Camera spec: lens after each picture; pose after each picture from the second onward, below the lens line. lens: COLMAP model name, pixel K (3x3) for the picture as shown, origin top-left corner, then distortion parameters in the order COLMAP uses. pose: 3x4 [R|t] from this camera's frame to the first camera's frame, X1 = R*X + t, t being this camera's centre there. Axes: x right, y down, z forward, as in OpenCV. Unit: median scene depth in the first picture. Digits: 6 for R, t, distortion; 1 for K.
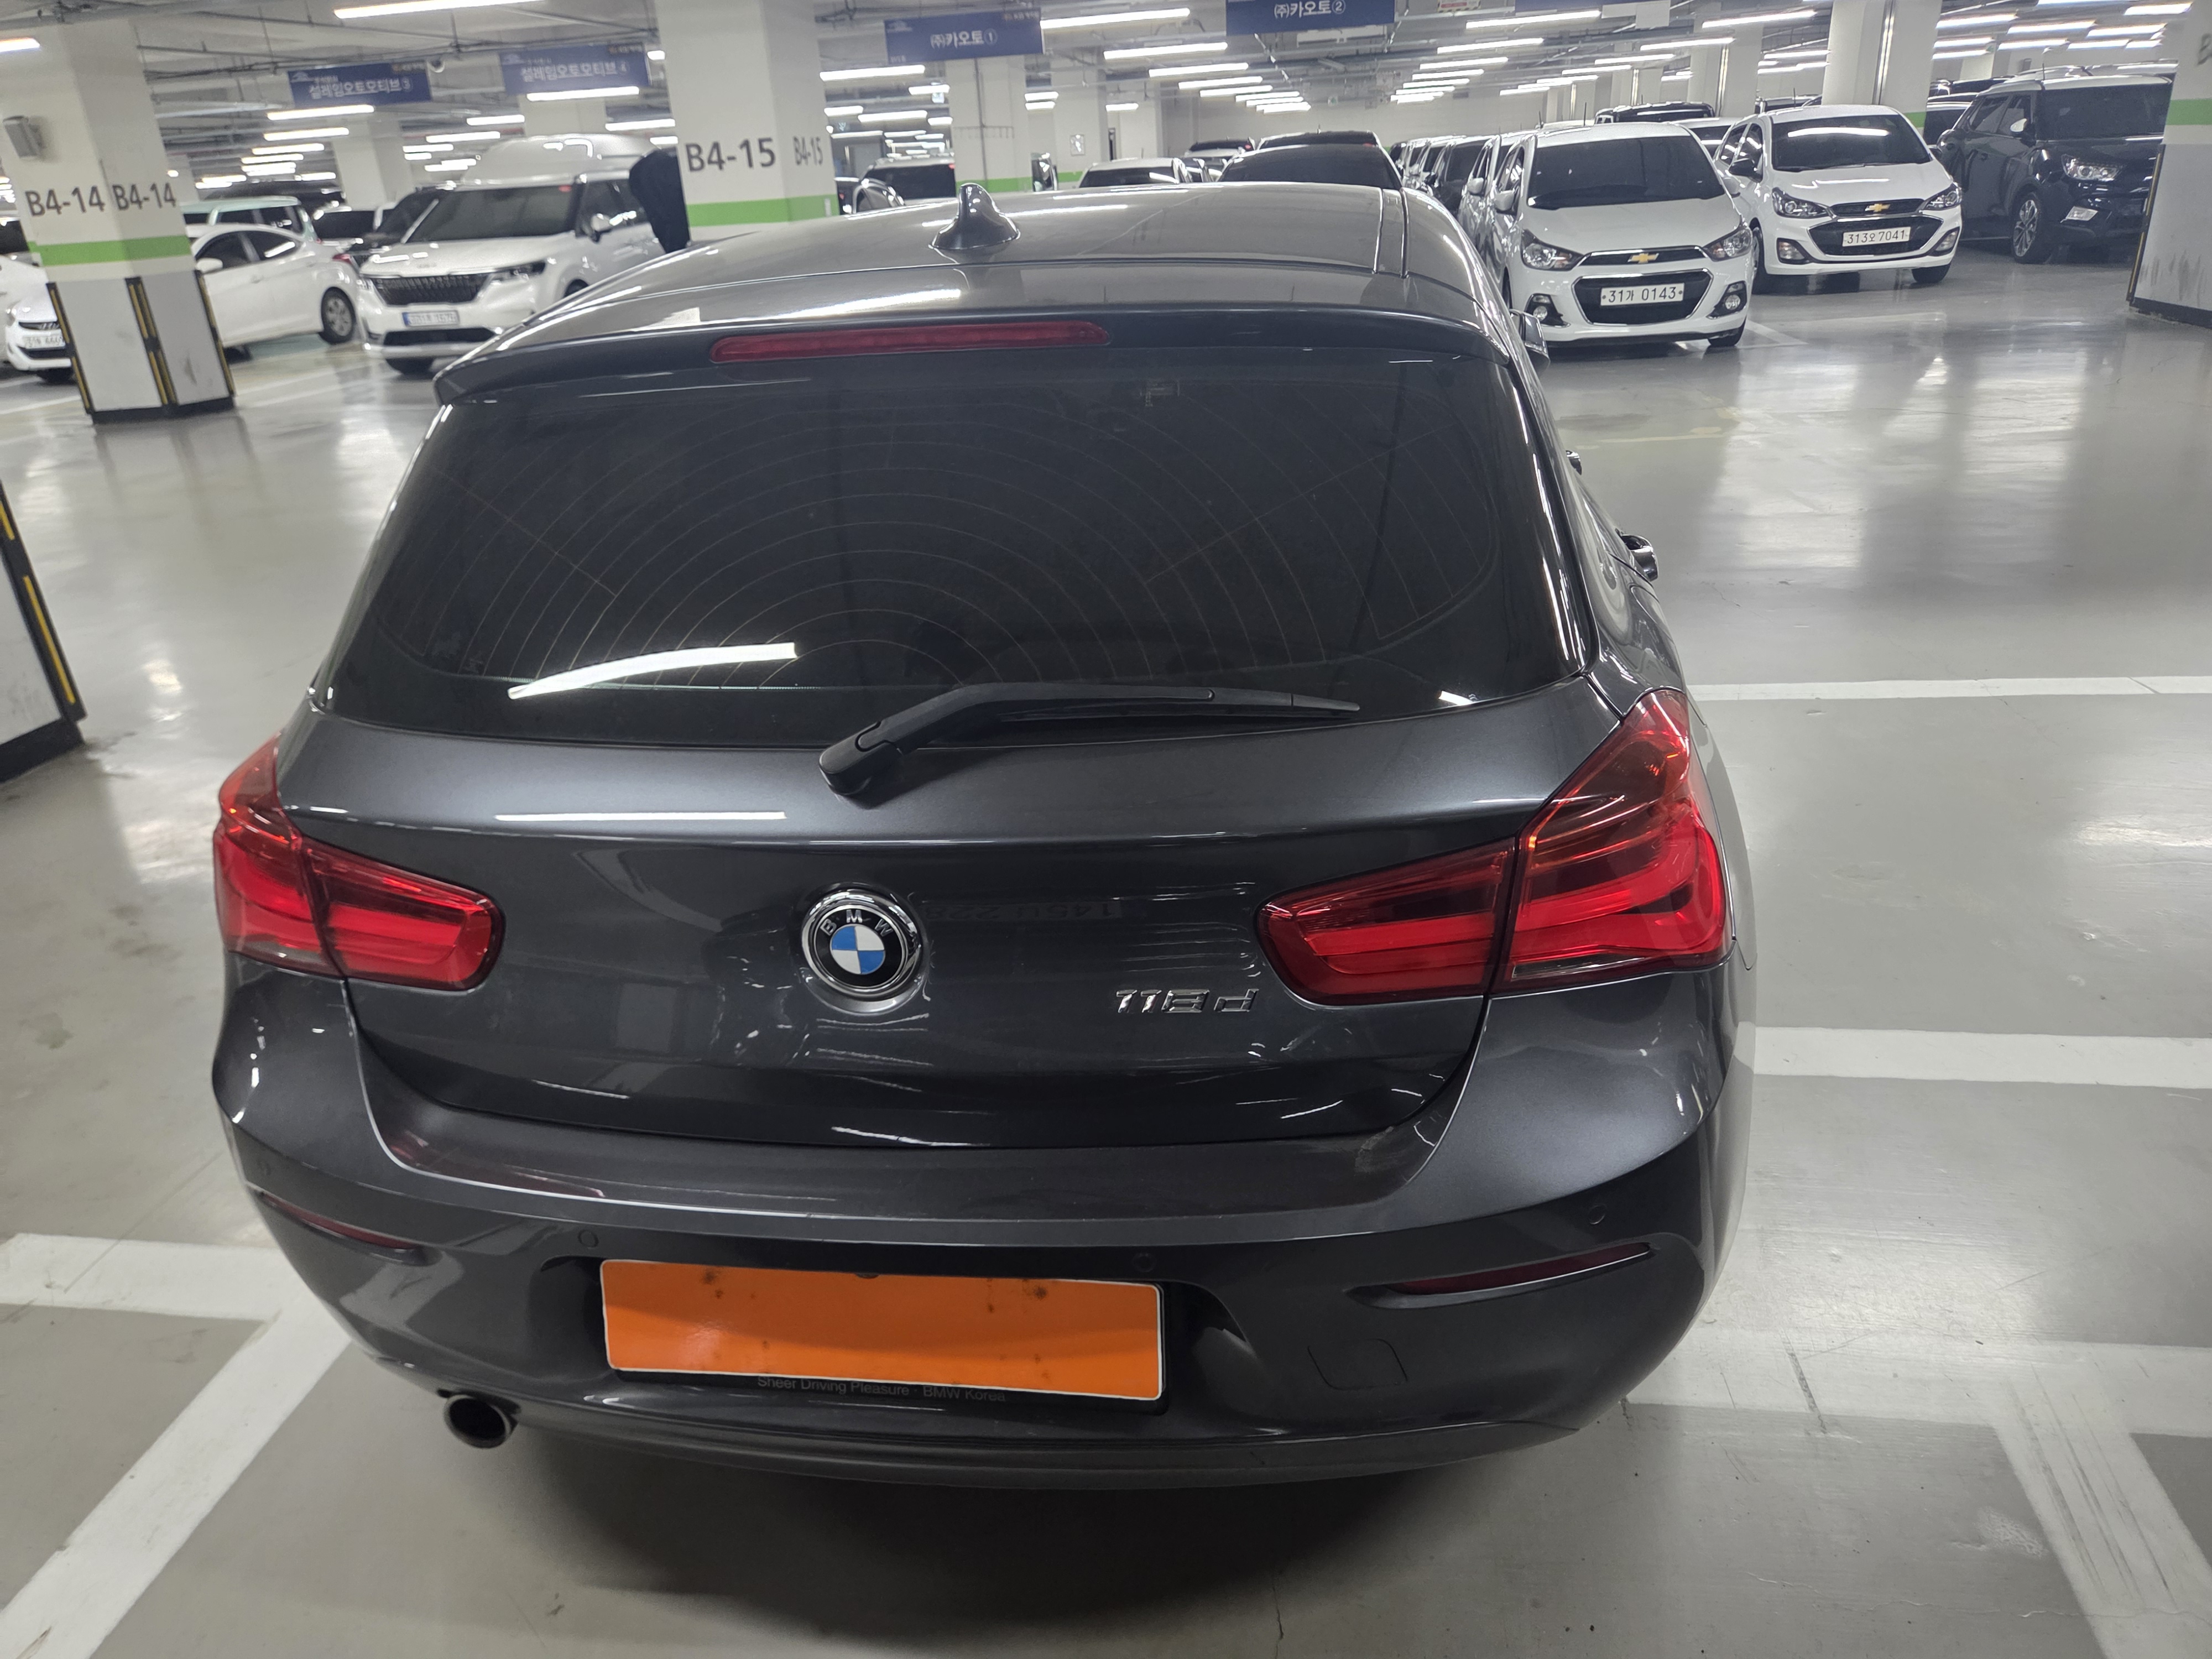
lens RADIAL K [[1497.4, 0, 1092.9], [0, 1497.4, 801.1], [0, 0, 1]] dist [0.061583, -0.053811]
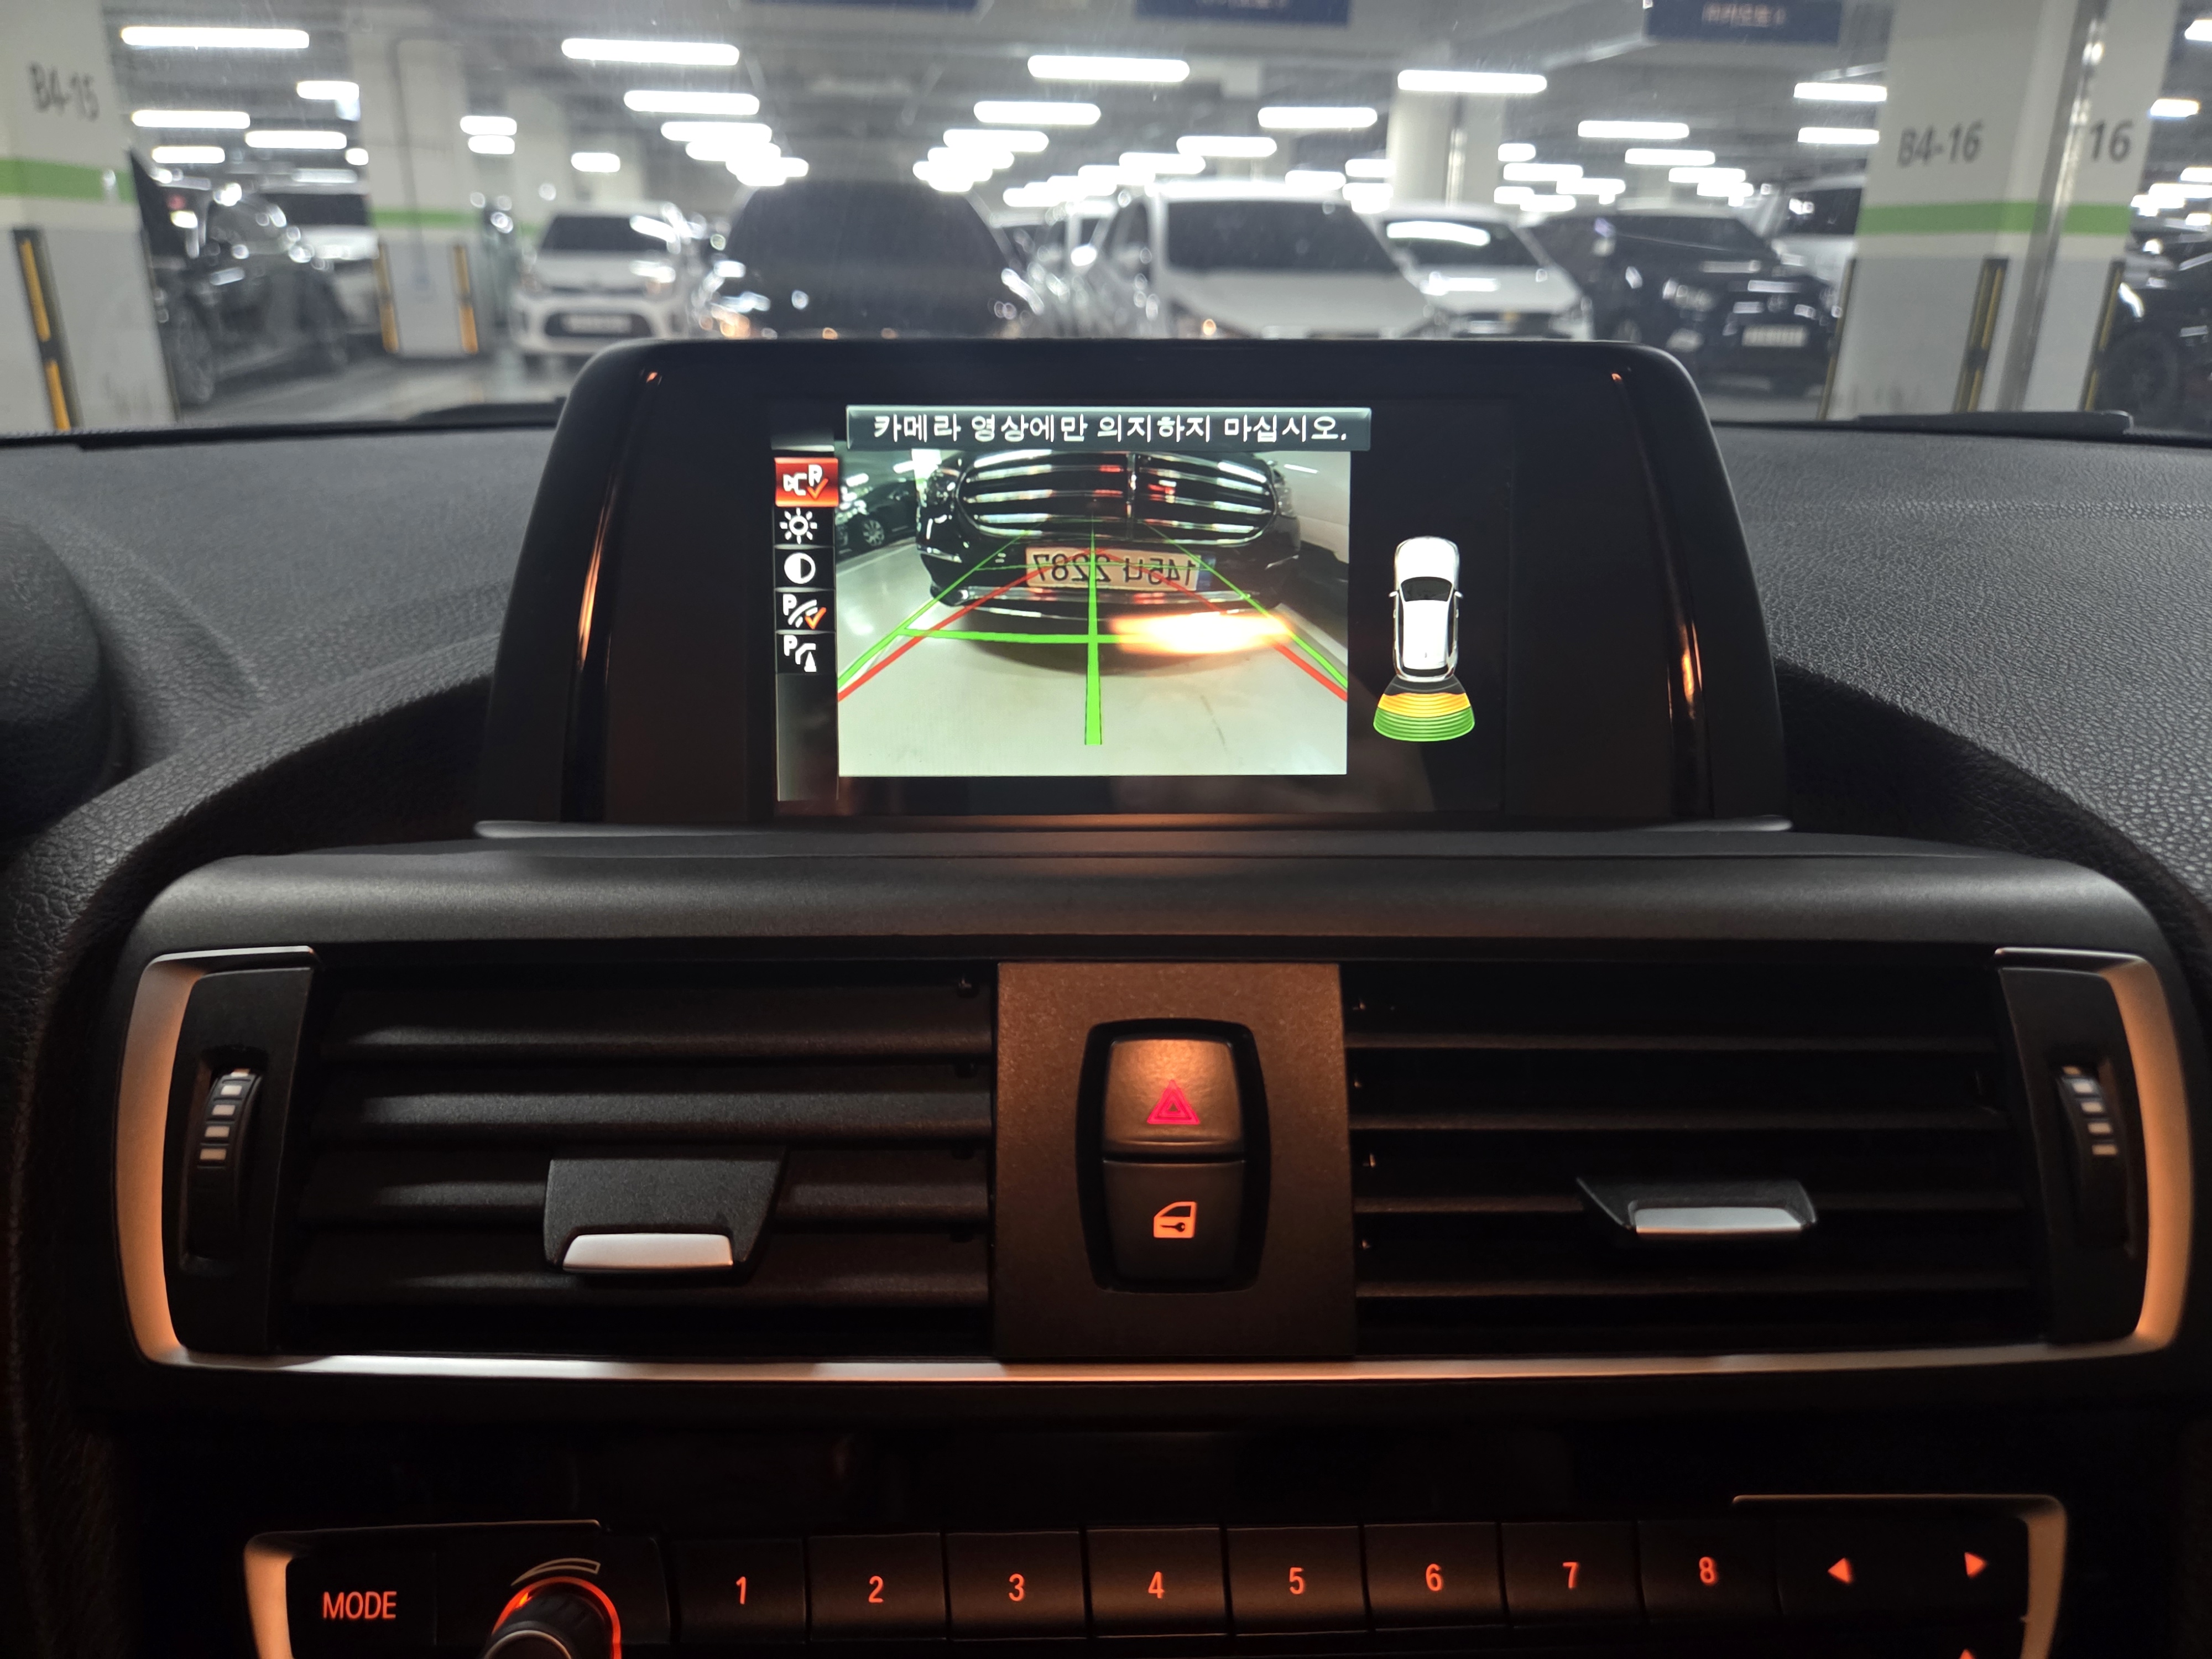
lens RADIAL K [[1526.4, 0, 1085.7], [0, 1526.4, 841.0], [0, 0, 1]] dist [0.065575, -0.073127]
pose [[0.951812, -0.034483, 0.304739, 0.005631], [0.048453, 0.998087, -0.038399, -0.068097], [-0.302832, 0.051314, 0.951662, 0.247577]]
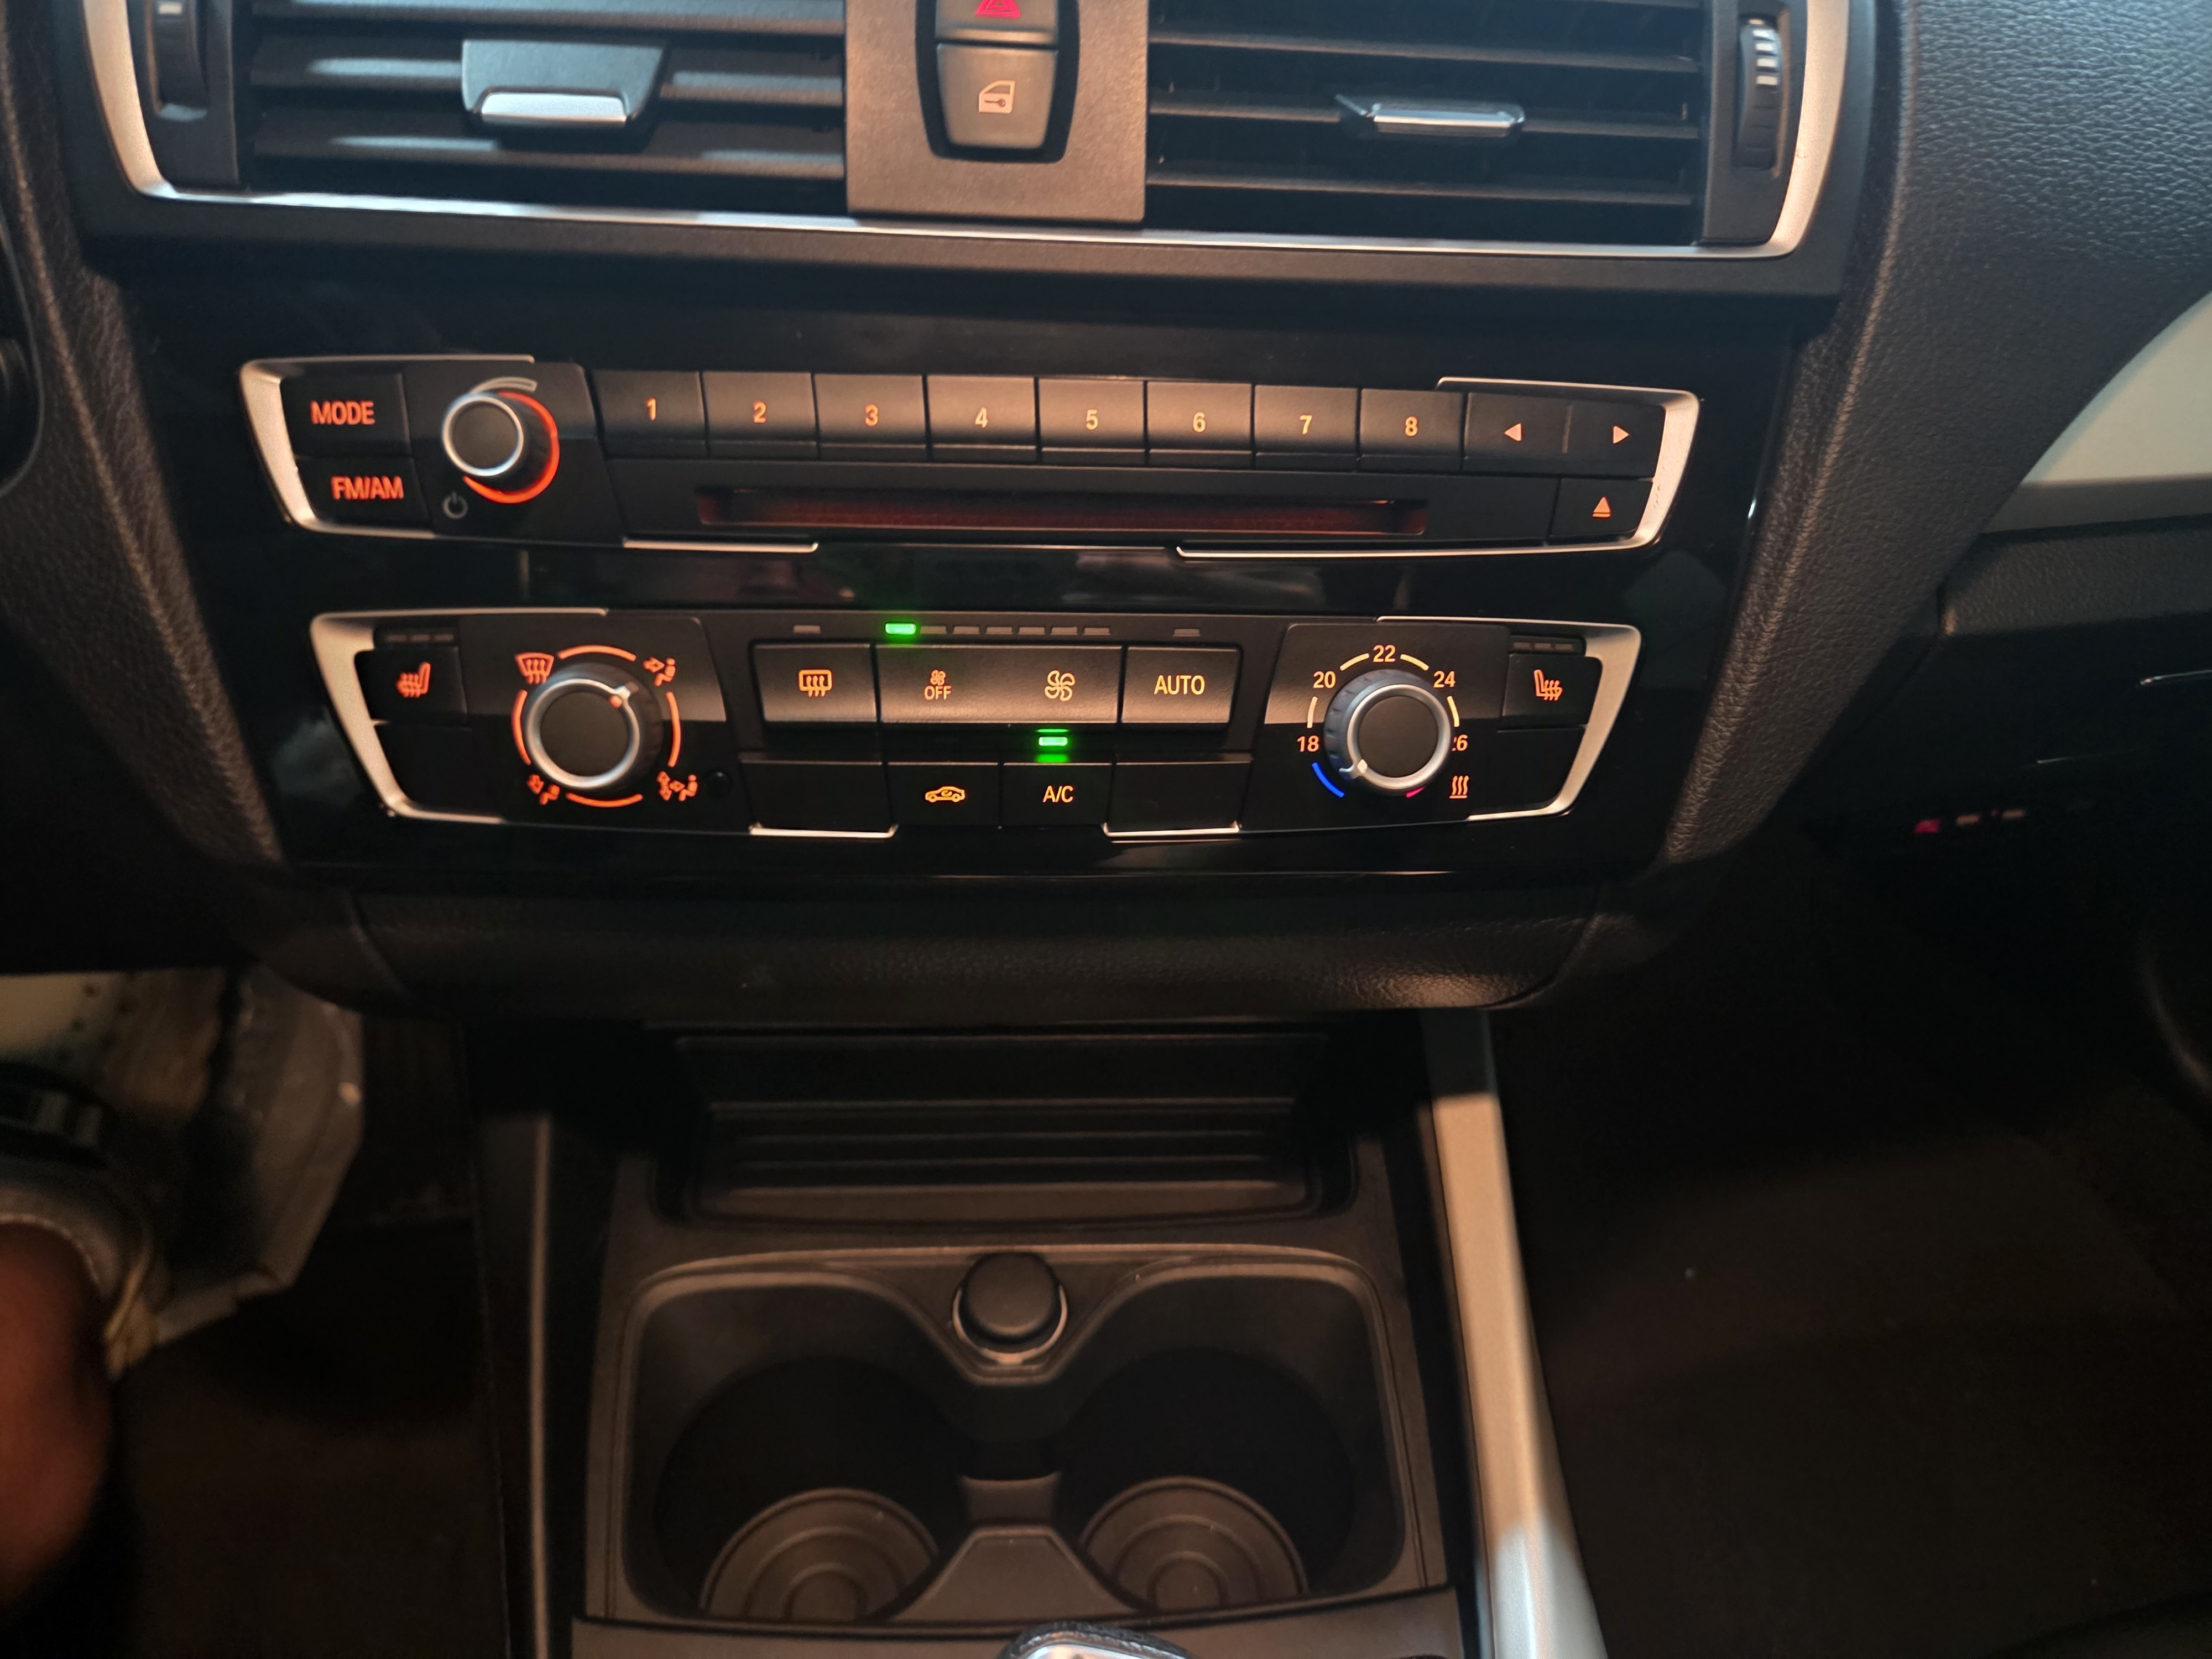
lens RADIAL K [[1526.6, 0, 1104.9], [0, 1526.6, 837.2], [0, 0, 1]] dist [0.056303, -0.061907]
pose [[0.939116, -0.107095, 0.326484, 0.005203], [0.023064, 0.967690, 0.251085, -0.059975], [-0.342826, -0.228268, 0.911243, 0.242169]]
